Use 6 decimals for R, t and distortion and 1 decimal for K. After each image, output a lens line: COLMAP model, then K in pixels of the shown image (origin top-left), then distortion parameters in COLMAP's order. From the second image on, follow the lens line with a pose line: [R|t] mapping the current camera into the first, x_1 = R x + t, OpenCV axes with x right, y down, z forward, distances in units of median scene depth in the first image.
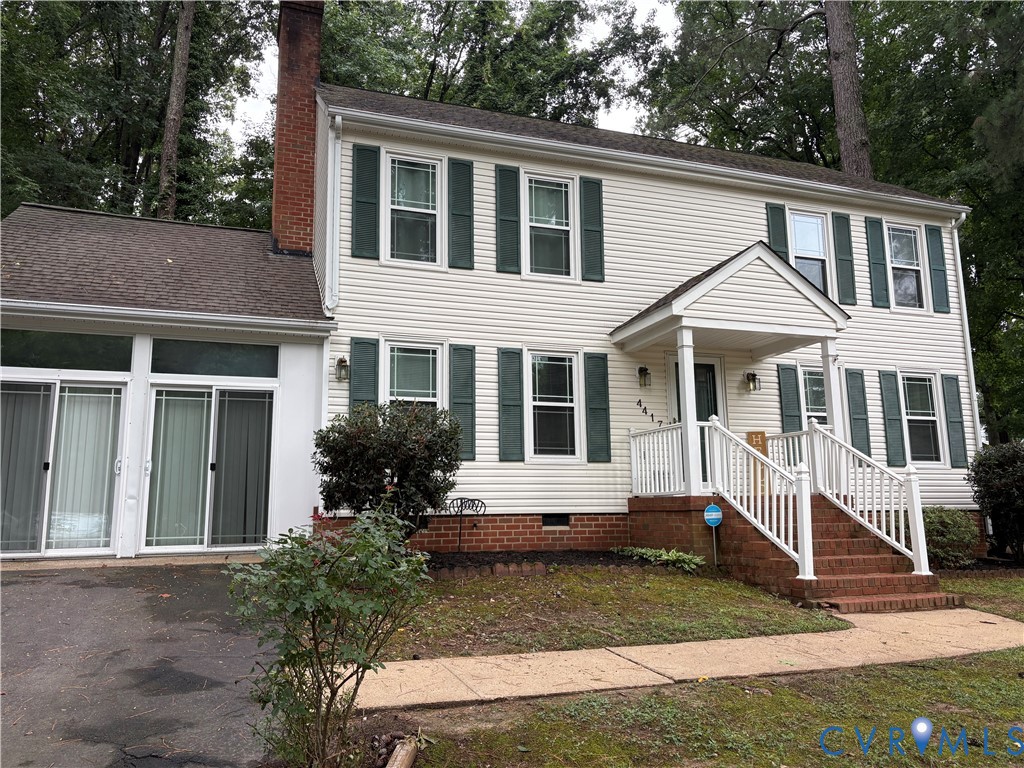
lens RADIAL K [[776.2, 0, 512.6], [0, 776.2, 385.6], [0, 0, 1]] dist [0.047653, -0.045877]
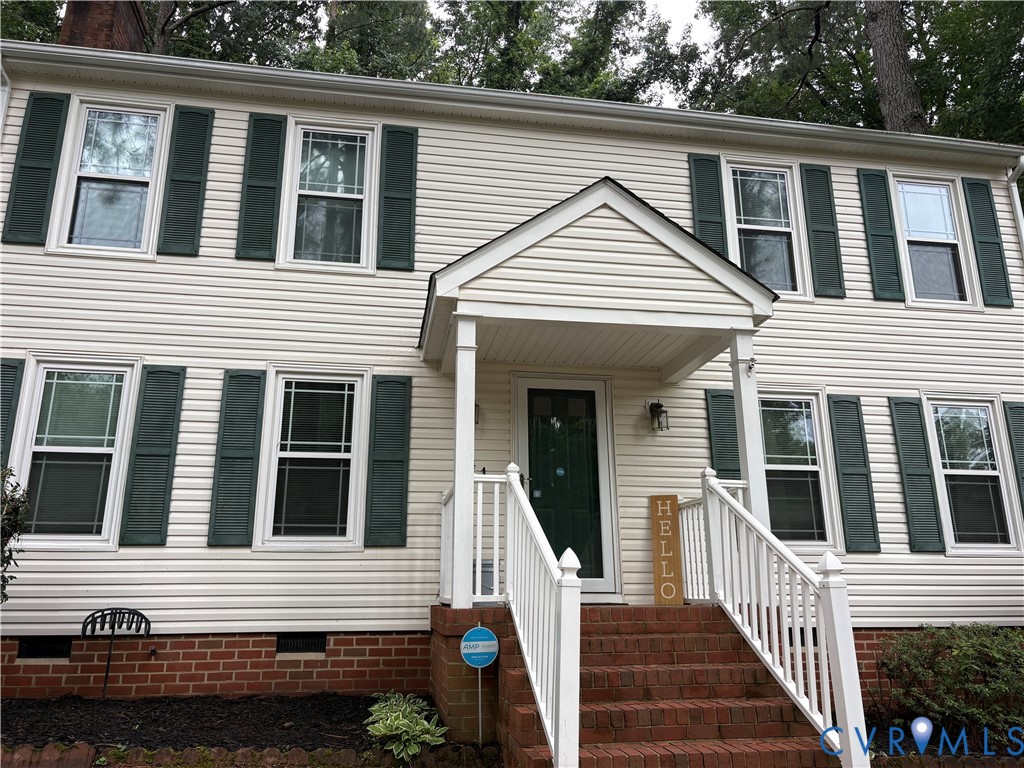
lens RADIAL K [[776.2, 0, 510.8], [0, 776.2, 377.5], [0, 0, 1]] dist [0.047653, -0.045877]
pose [[0.985292, -0.037252, -0.166769, 0.315889], [0.018863, 0.993695, -0.110520, 0.033641], [0.169835, 0.105749, 0.979782, 0.378233]]
